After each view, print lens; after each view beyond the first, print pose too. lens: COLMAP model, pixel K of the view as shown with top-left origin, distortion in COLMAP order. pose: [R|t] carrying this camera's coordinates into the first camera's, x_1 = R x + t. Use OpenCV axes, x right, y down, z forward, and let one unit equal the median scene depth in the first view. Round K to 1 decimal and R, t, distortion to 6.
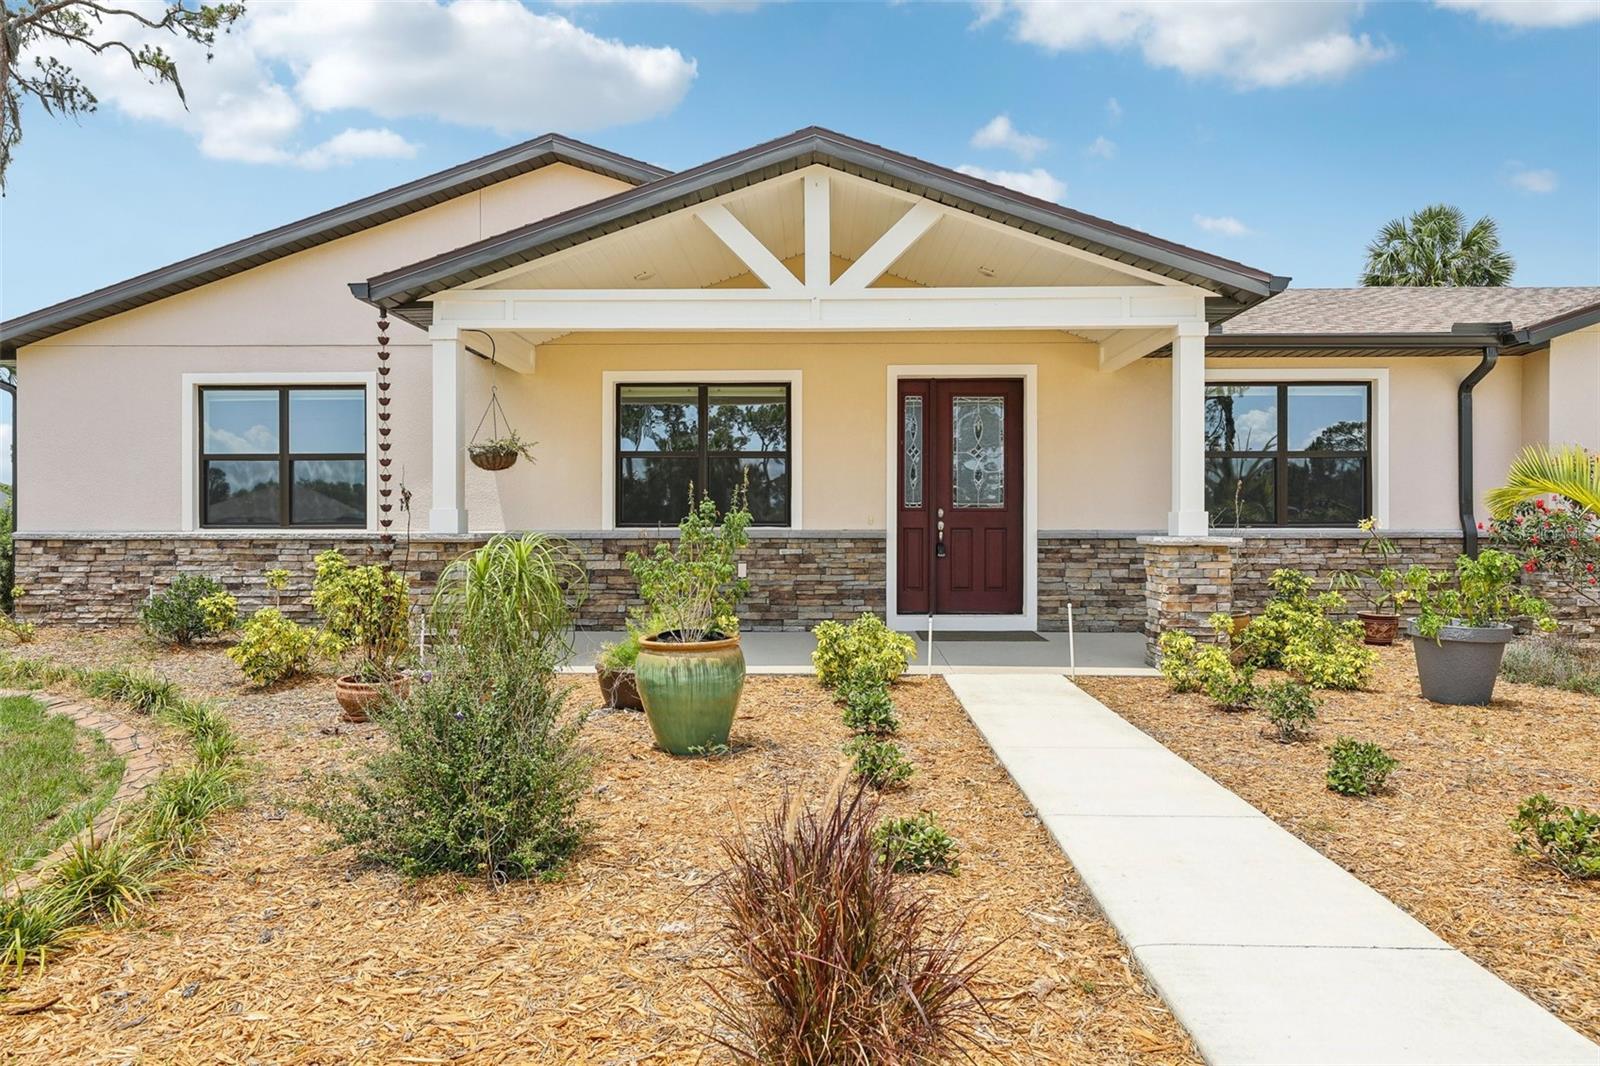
lens RADIAL K [[1044.0, 0, 809.4], [0, 1044.0, 524.7], [0, 0, 1]] dist [0.015369, 0.003348]
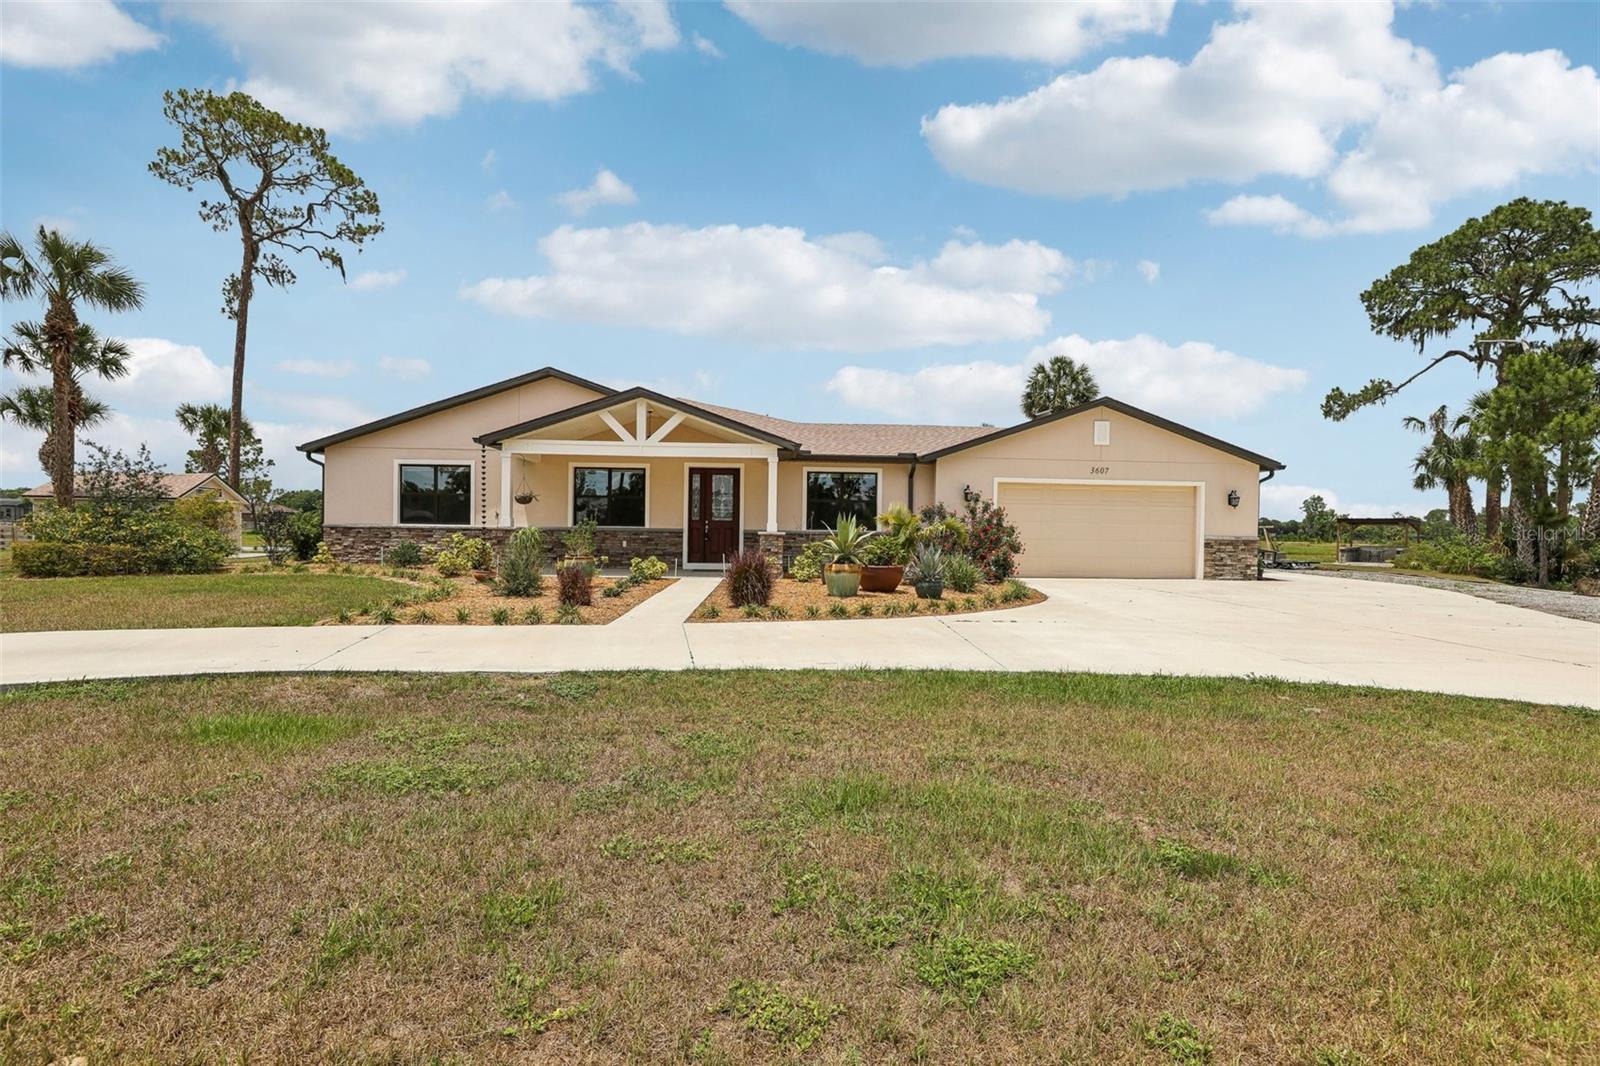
lens RADIAL K [[737.4, 0, 786.9], [0, 737.4, 543.0], [0, 0, 1]] dist [-0.014848, 0.000845]
pose [[0.998486, 0.014989, 0.052922, 0.222316], [-0.015983, 0.999703, 0.018400, 0.003148], [-0.052631, -0.019218, 0.998429, -0.748304]]
